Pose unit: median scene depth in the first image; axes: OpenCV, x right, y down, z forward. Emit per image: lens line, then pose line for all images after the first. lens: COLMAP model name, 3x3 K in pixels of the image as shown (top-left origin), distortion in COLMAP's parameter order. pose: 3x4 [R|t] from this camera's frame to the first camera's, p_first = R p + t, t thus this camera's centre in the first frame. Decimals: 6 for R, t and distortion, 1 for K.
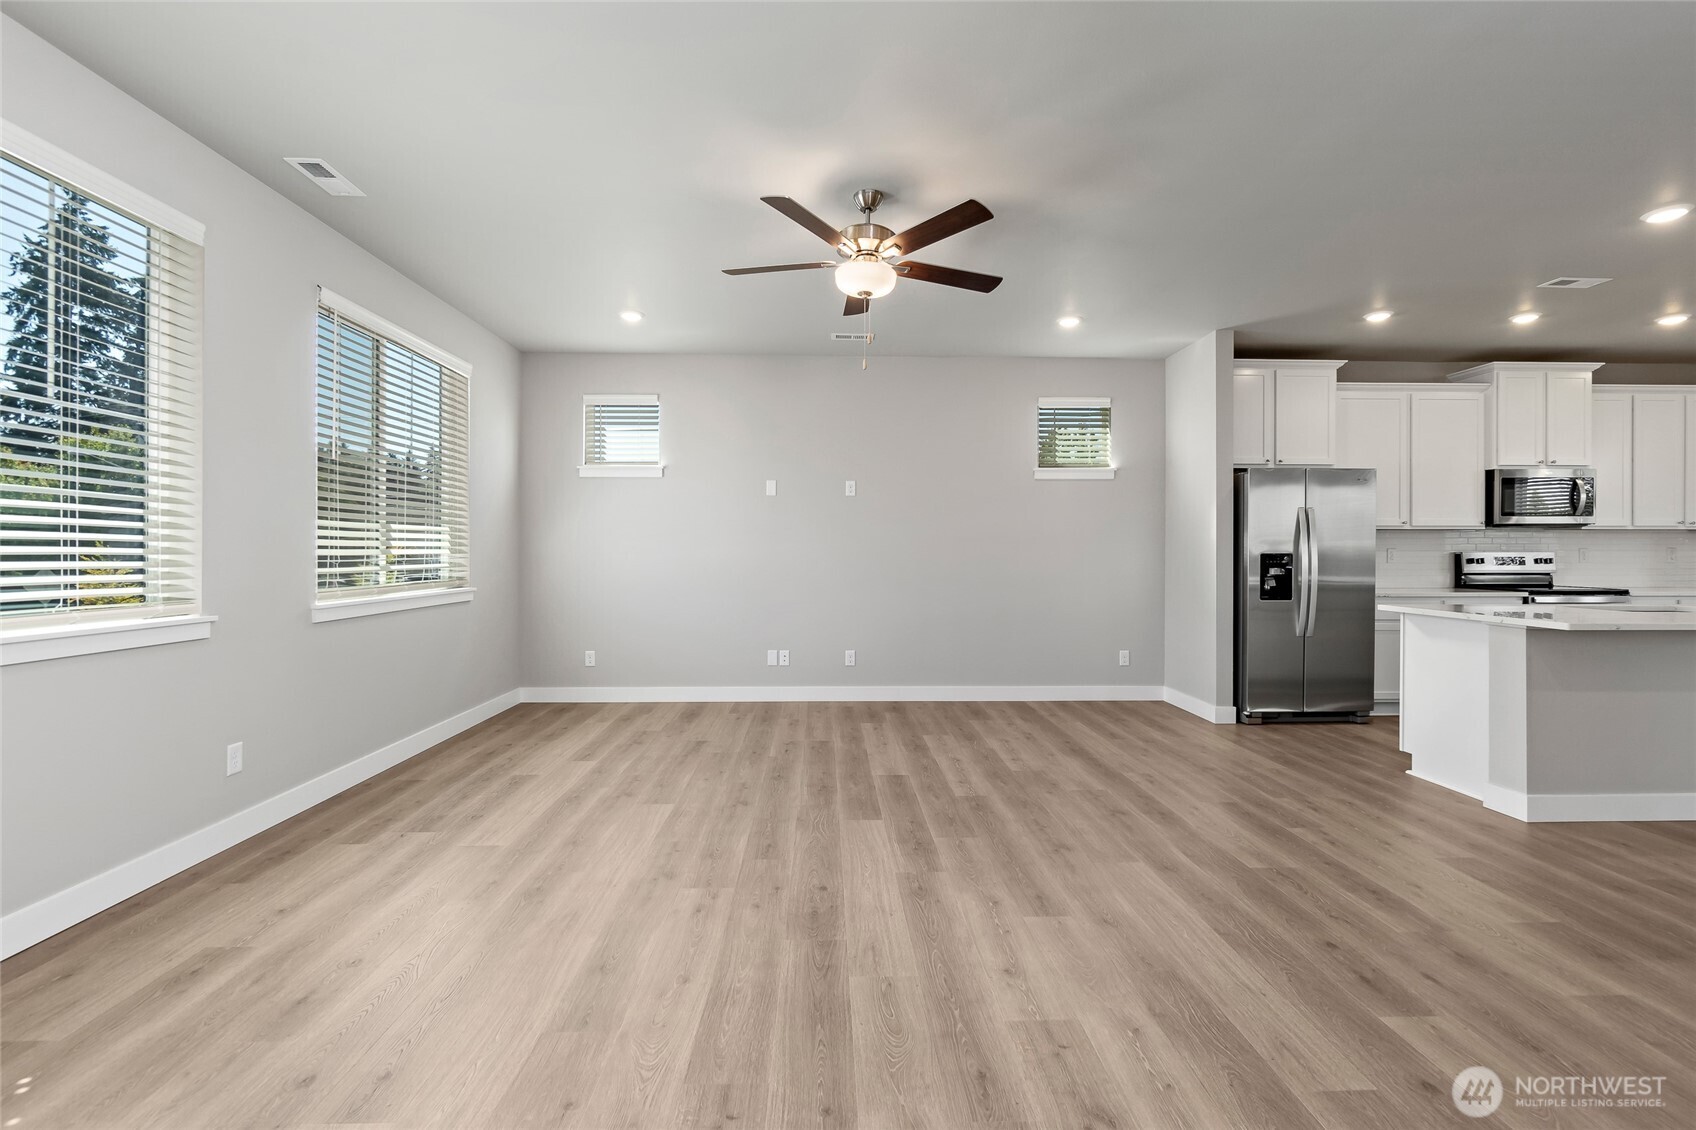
lens RADIAL K [[746.7, 0, 848.8], [0, 746.7, 553.6], [0, 0, 1]] dist [-0.004349, 0.000817]
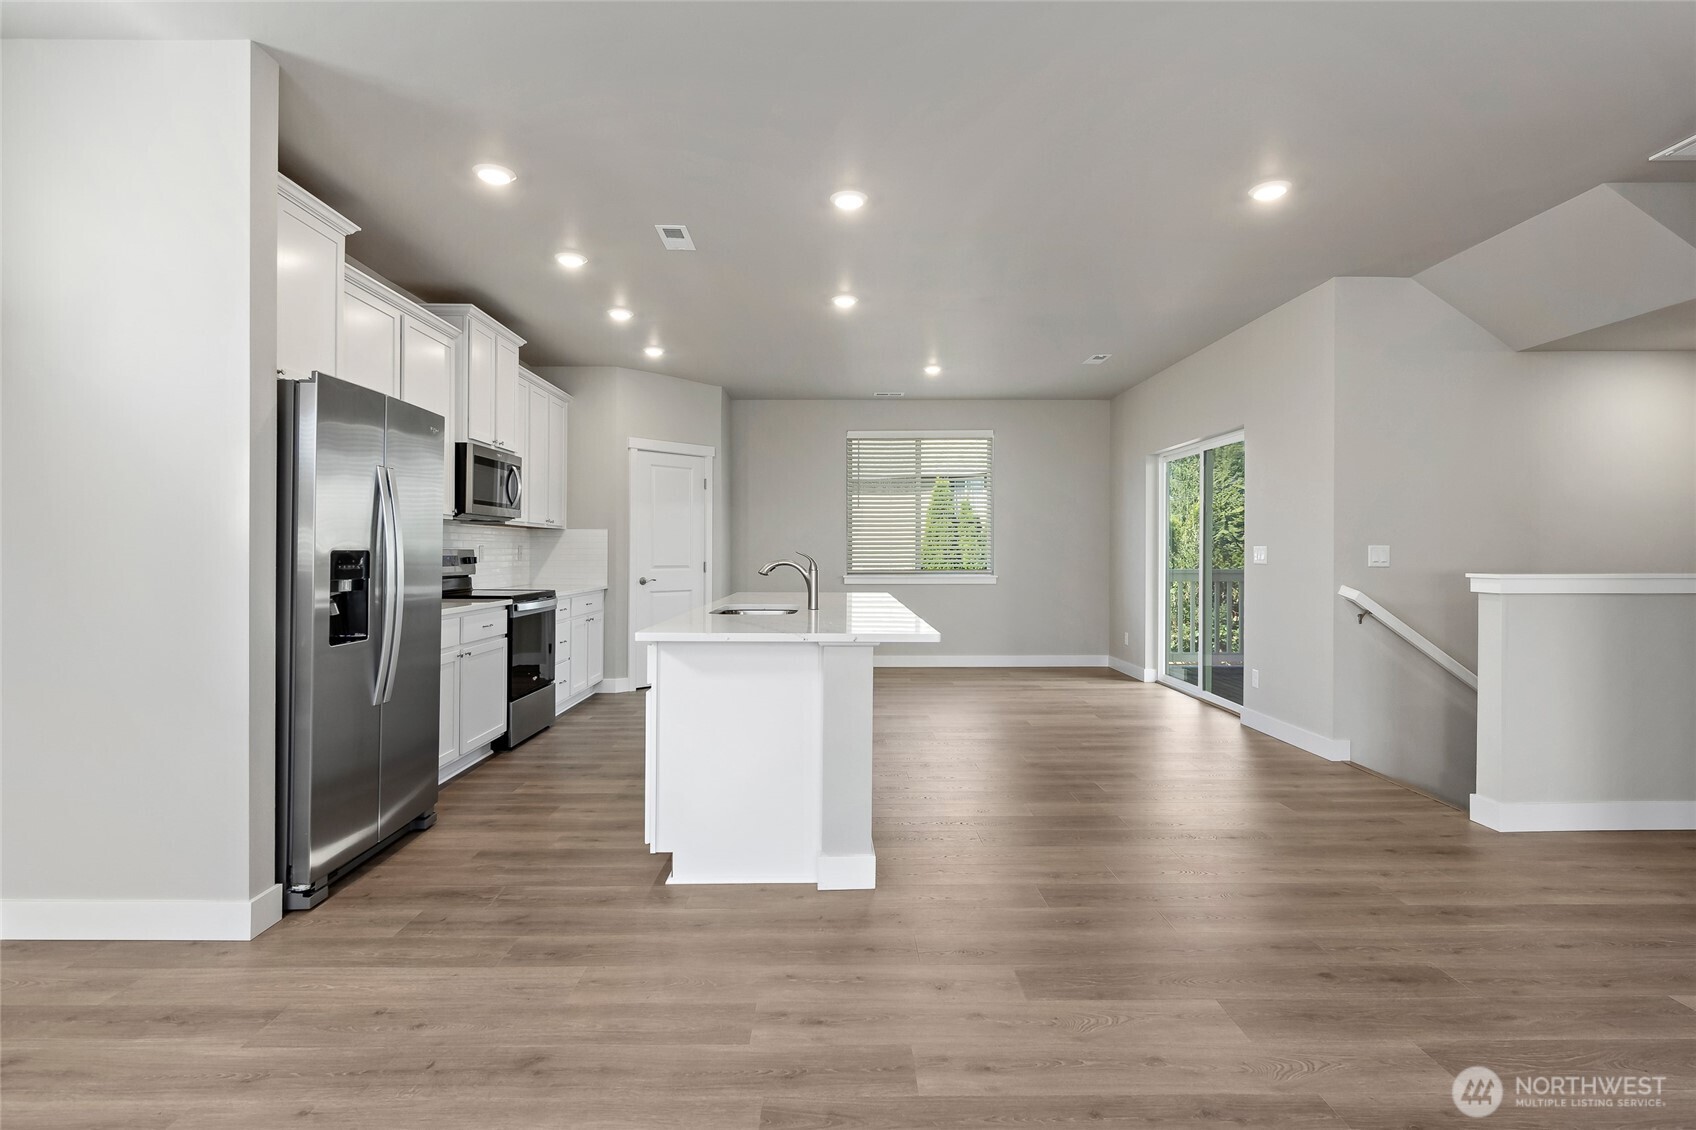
lens RADIAL K [[837.4, 0, 847.9], [0, 837.4, 545.2], [0, 0, 1]] dist [0.012521, -0.005070]
pose [[0.029840, 0.008794, 0.999516, 0.007846], [0.000578, 0.999961, -0.008815, 0.001437], [-0.999555, 0.000840, 0.029834, 0.642595]]
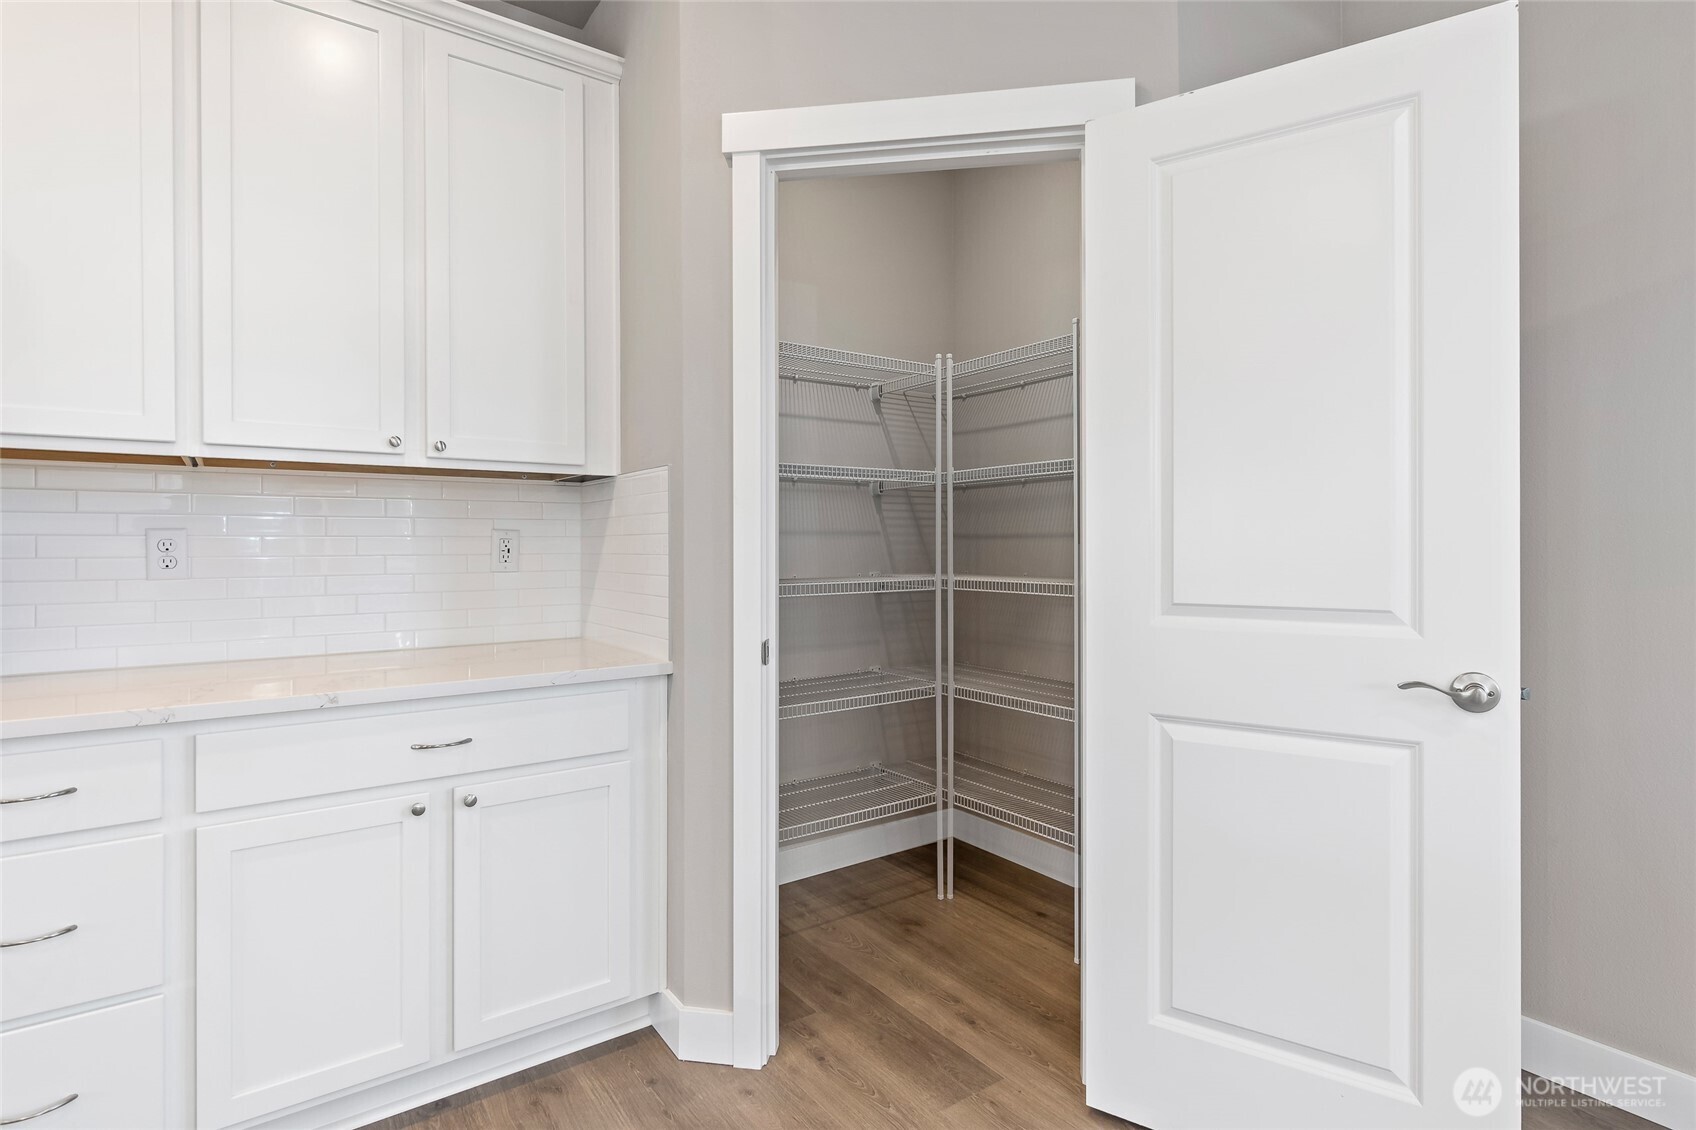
lens RADIAL K [[837.4, 0, 831.3], [0, 837.4, 548.1], [0, 0, 1]] dist [0.012521, -0.005070]
pose [[0.846473, -0.000398, 0.532431, 1.234723], [-0.003574, 0.999973, 0.006429, -0.002323], [-0.532420, -0.007345, 0.846449, 0.706128]]
